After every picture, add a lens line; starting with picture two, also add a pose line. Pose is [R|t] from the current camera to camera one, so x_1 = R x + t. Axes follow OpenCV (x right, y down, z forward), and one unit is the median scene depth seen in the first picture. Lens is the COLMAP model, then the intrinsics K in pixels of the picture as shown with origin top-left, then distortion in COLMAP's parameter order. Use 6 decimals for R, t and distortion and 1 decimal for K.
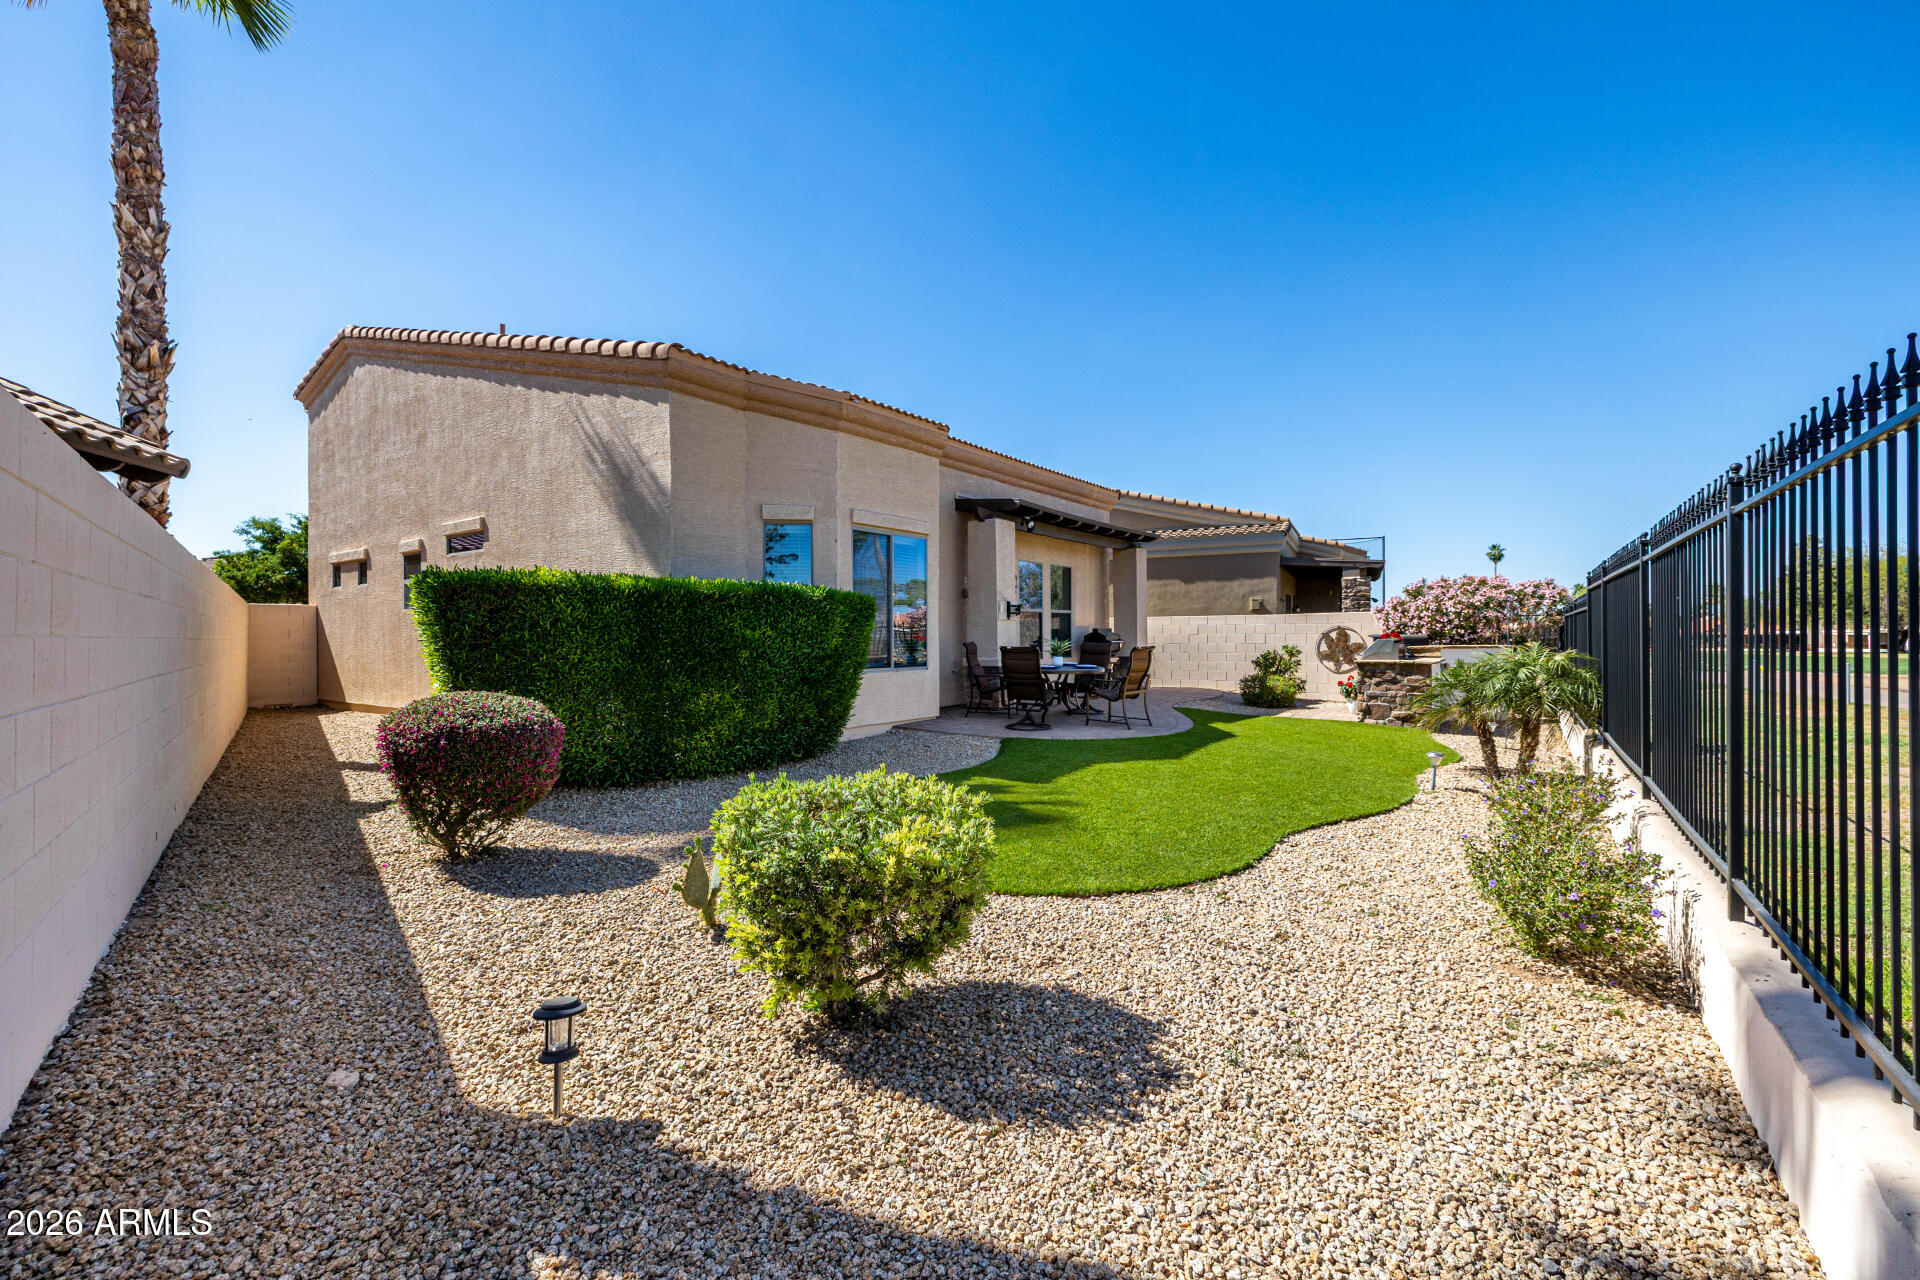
lens RADIAL K [[816.0, 0, 962.4], [0, 816.0, 630.1], [0, 0, 1]] dist [0.003566, -0.000241]
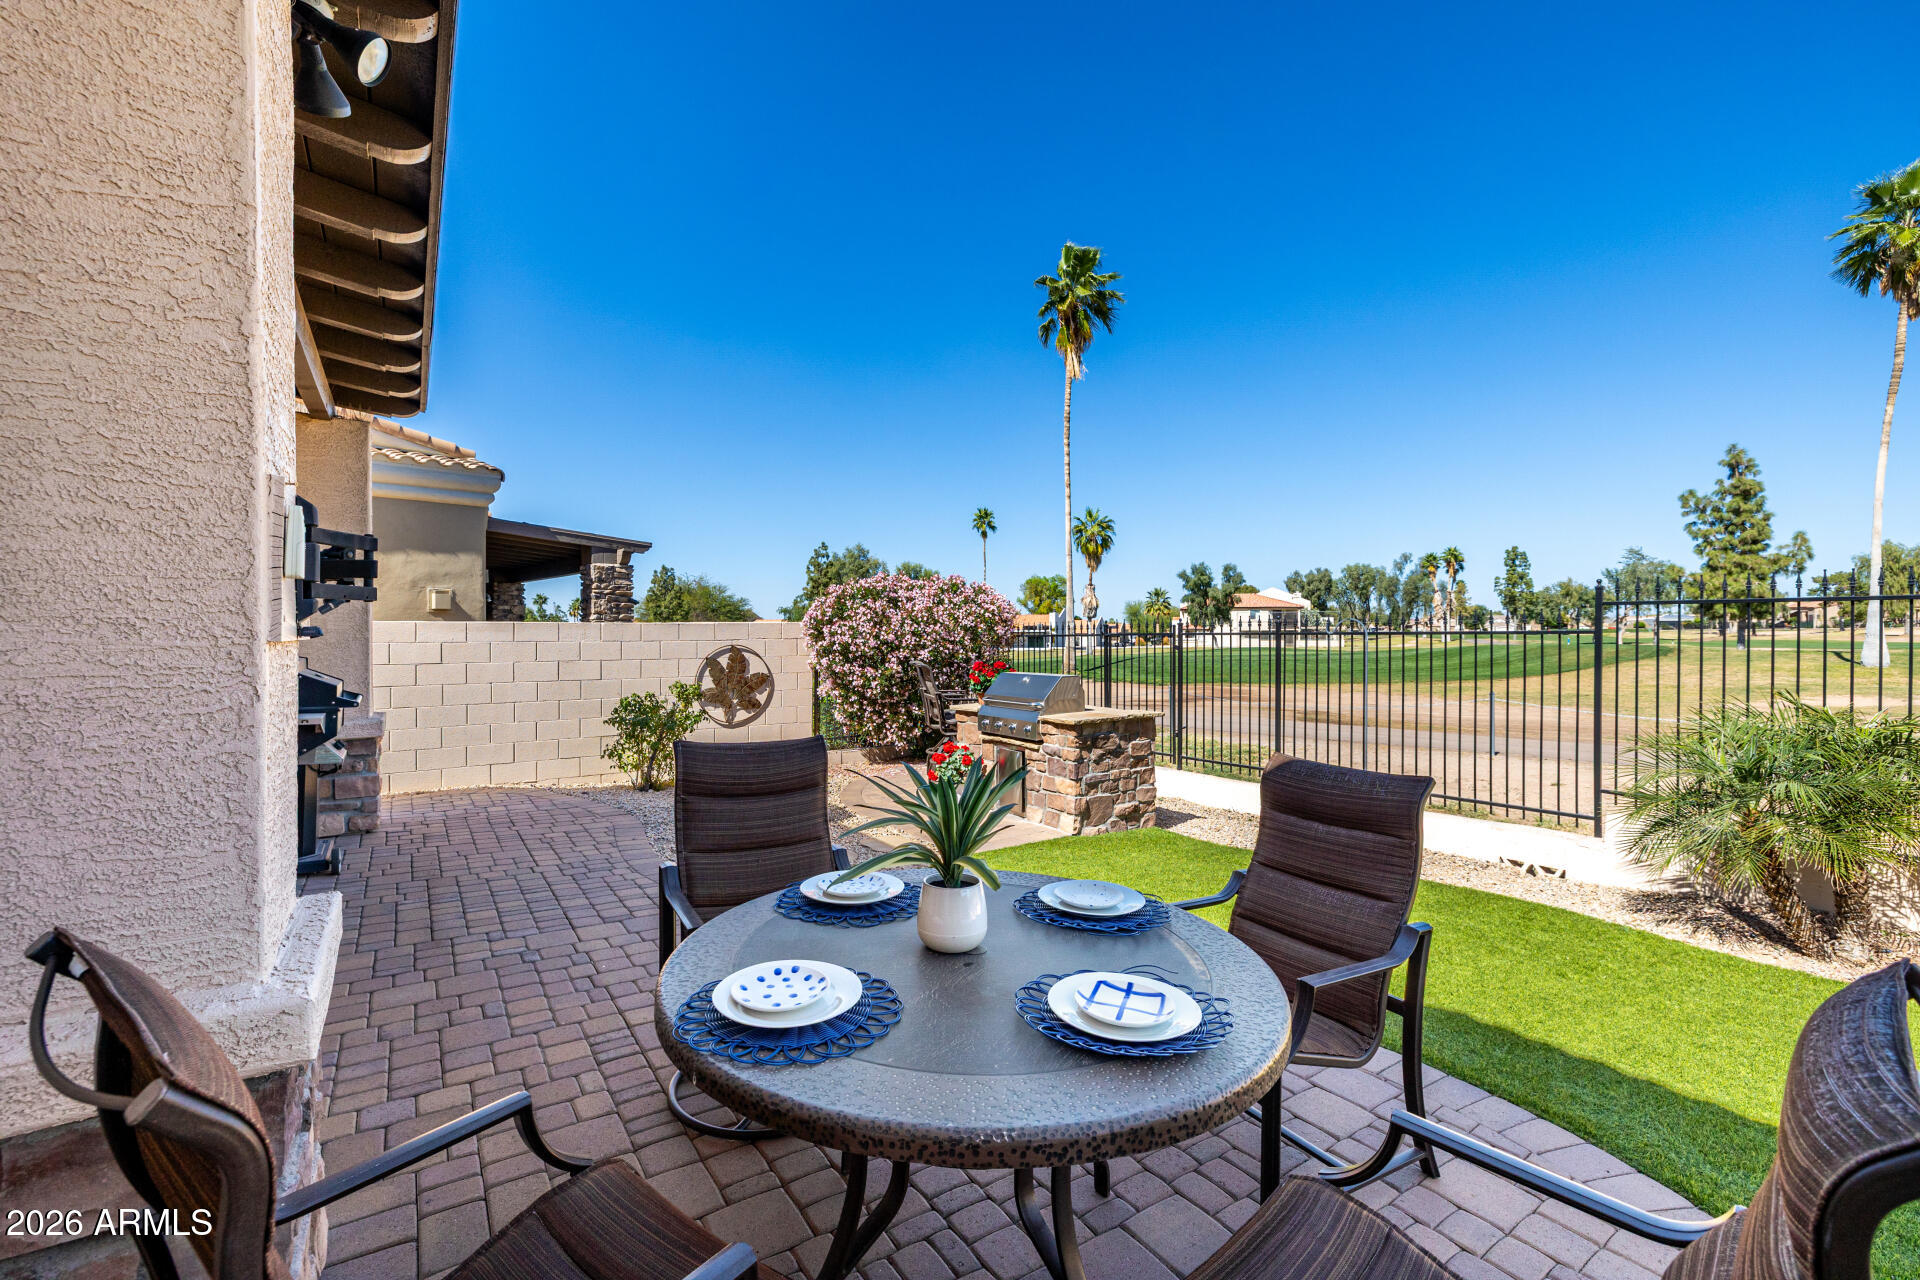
lens RADIAL K [[816.0, 0, 961.8], [0, 816.0, 639.5], [0, 0, 1]] dist [0.003566, -0.000241]
pose [[0.358101, -0.005597, 0.933666, -0.021609], [0.000224, 0.999983, 0.005909, -0.012439], [-0.933683, -0.001907, 0.358096, 0.644638]]
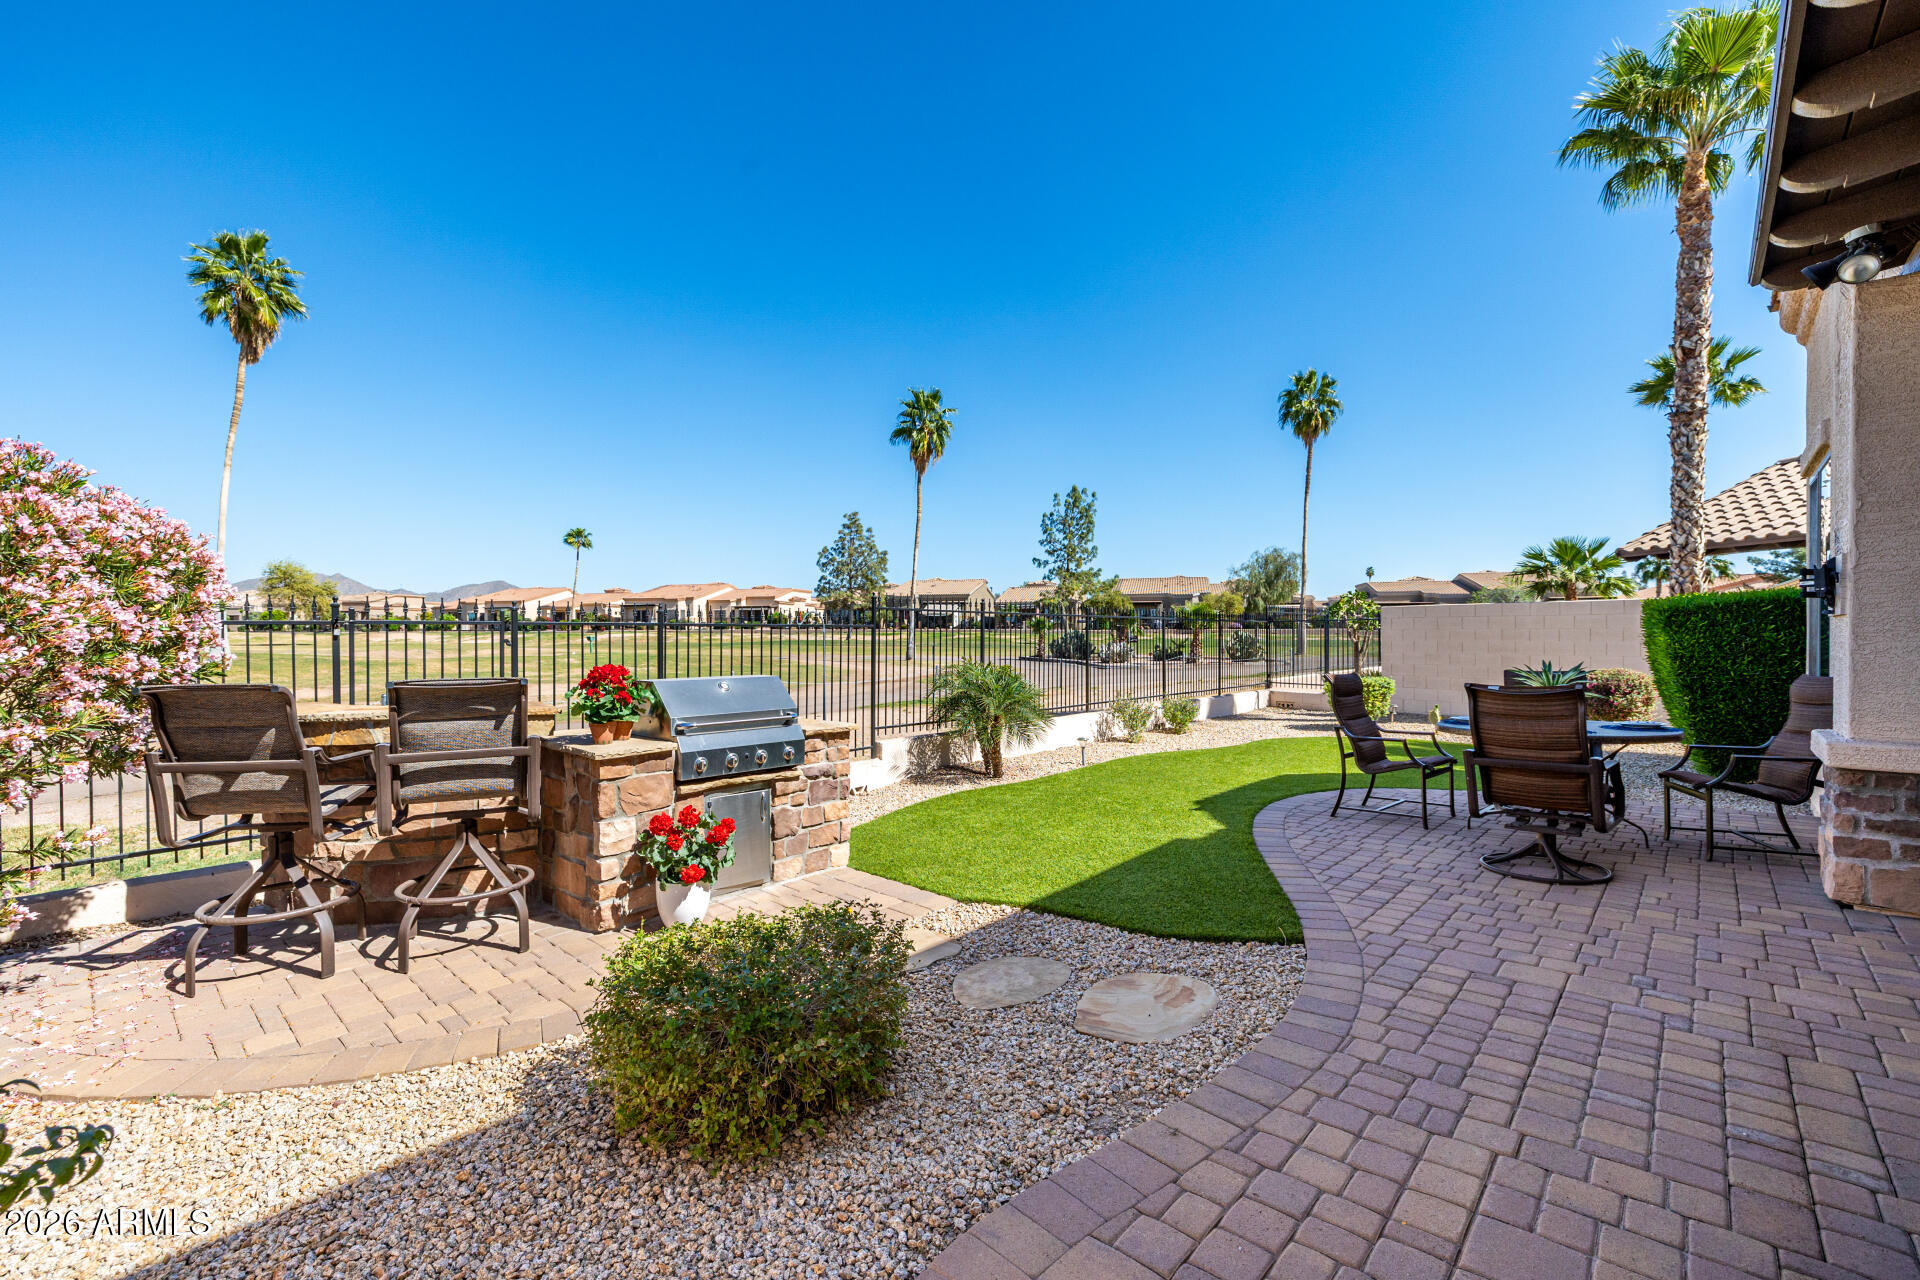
lens RADIAL K [[816.0, 0, 961.7], [0, 816.0, 640.0], [0, 0, 1]] dist [0.003566, -0.000241]
pose [[-0.991318, 0.003447, 0.131444, 0.264356], [0.003596, 0.999993, 0.000895, -0.004779], [-0.131440, 0.001360, -0.991323, 1.028077]]
